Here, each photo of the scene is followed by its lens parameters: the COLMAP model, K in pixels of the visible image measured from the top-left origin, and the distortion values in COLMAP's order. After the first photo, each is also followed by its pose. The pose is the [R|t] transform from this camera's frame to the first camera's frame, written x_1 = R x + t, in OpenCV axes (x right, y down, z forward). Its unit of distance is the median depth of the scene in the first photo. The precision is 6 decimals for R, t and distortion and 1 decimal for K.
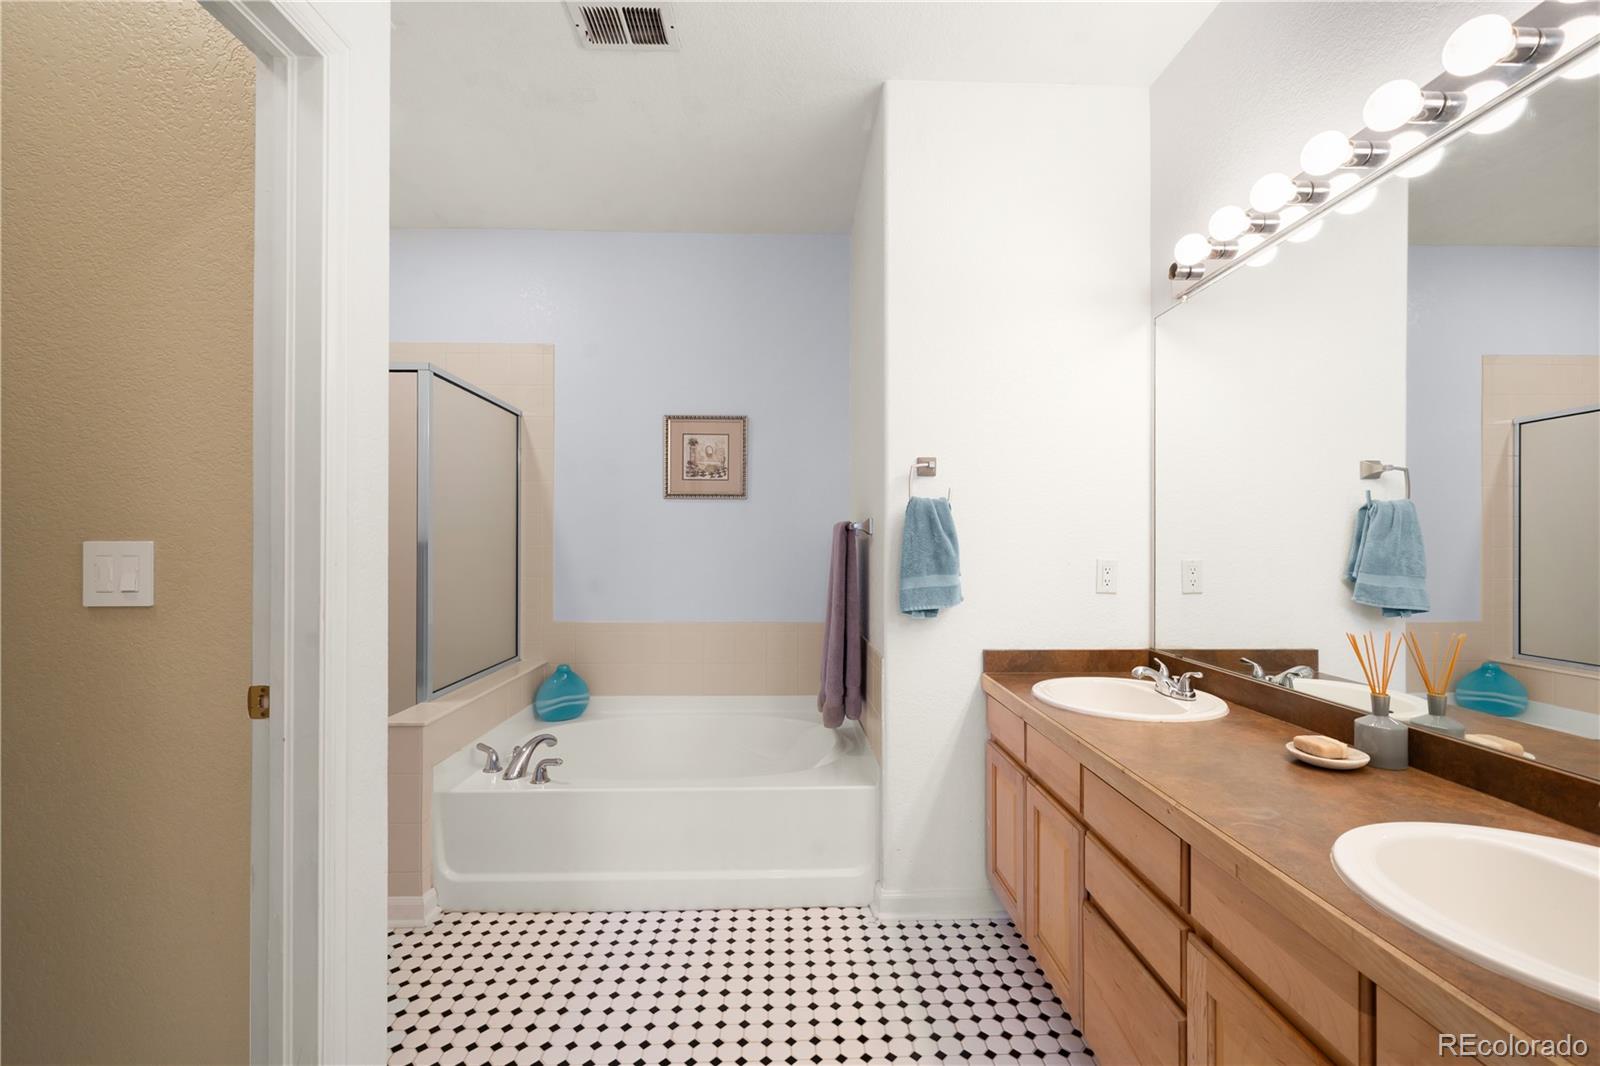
lens RADIAL K [[639.4, 0, 800.0], [0, 639.4, 533.0], [0, 0, 1]] dist [-0.001395, -0.000133]
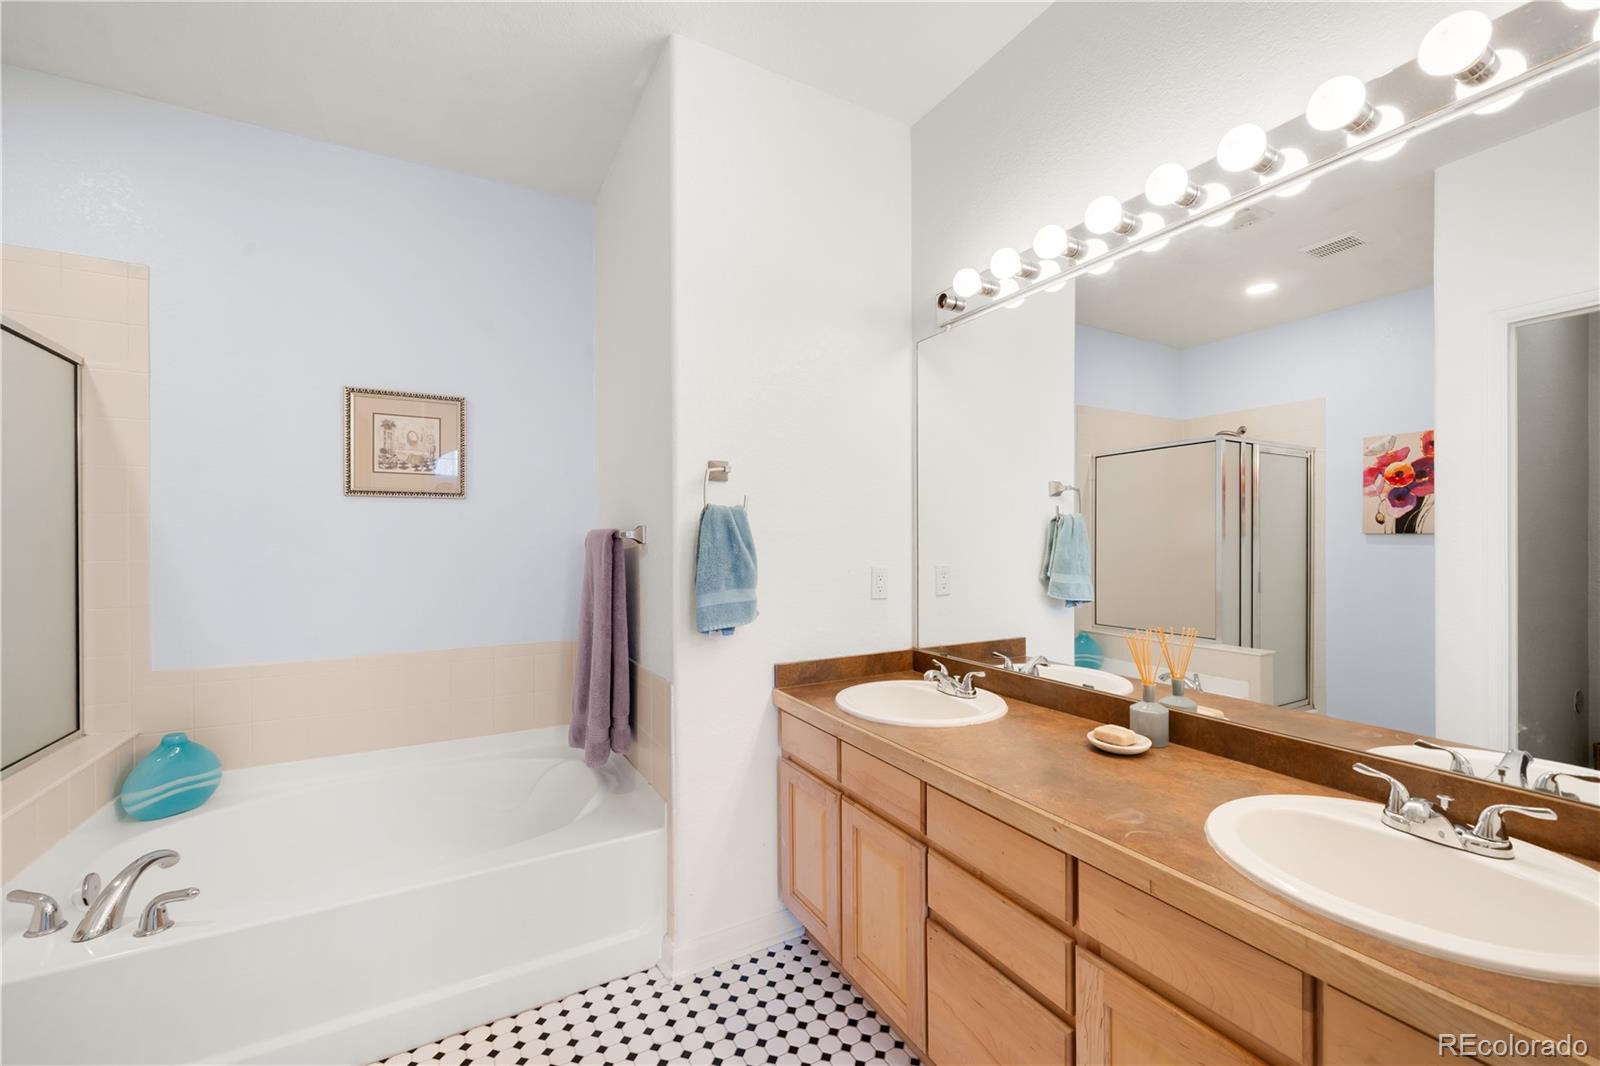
lens RADIAL K [[621.5, 0, 780.4], [0, 621.5, 536.1], [0, 0, 1]] dist [-0.002904, -0.000266]
pose [[0.893720, -0.004247, 0.448606, -0.123732], [0.000927, 0.999971, 0.007622, -0.017245], [-0.448625, -0.006396, 0.893697, 0.162512]]
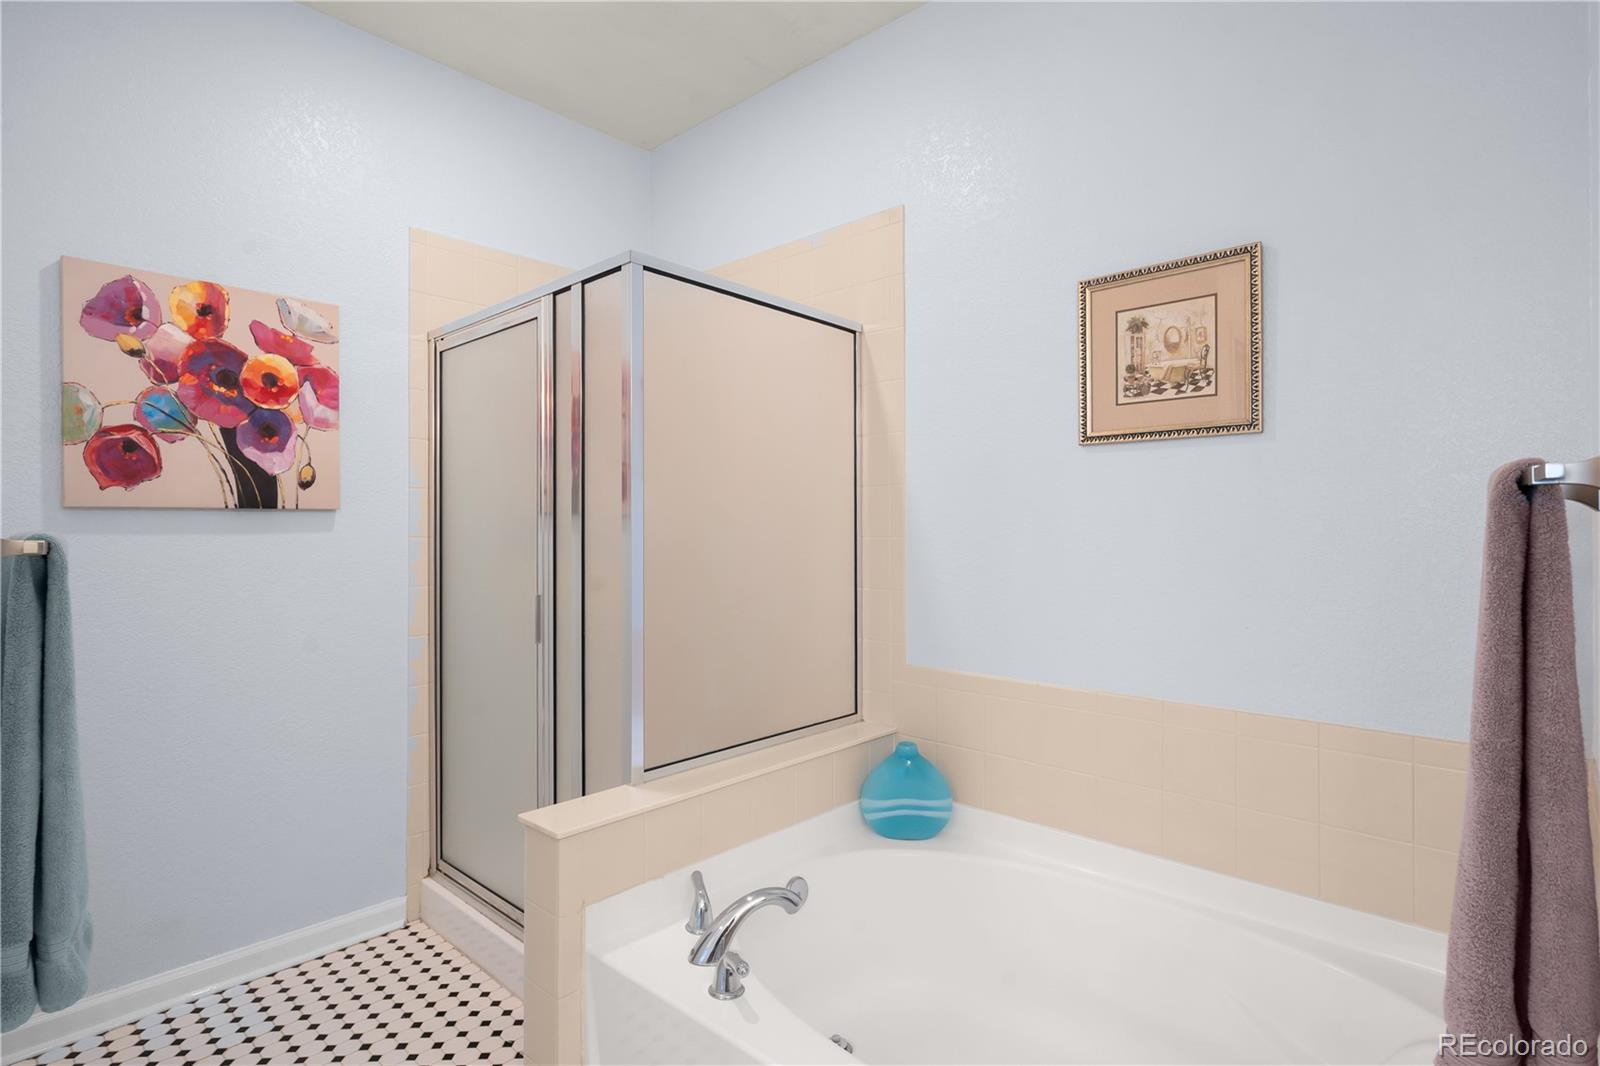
lens RADIAL K [[791.5, 0, 806.5], [0, 791.5, 519.5], [0, 0, 1]] dist [-0.000890, -0.000096]
pose [[0.724270, -0.012444, -0.689405, 0.095552], [0.011615, 0.999915, -0.005846, 0.007924], [0.689419, -0.003774, 0.724353, 0.611564]]
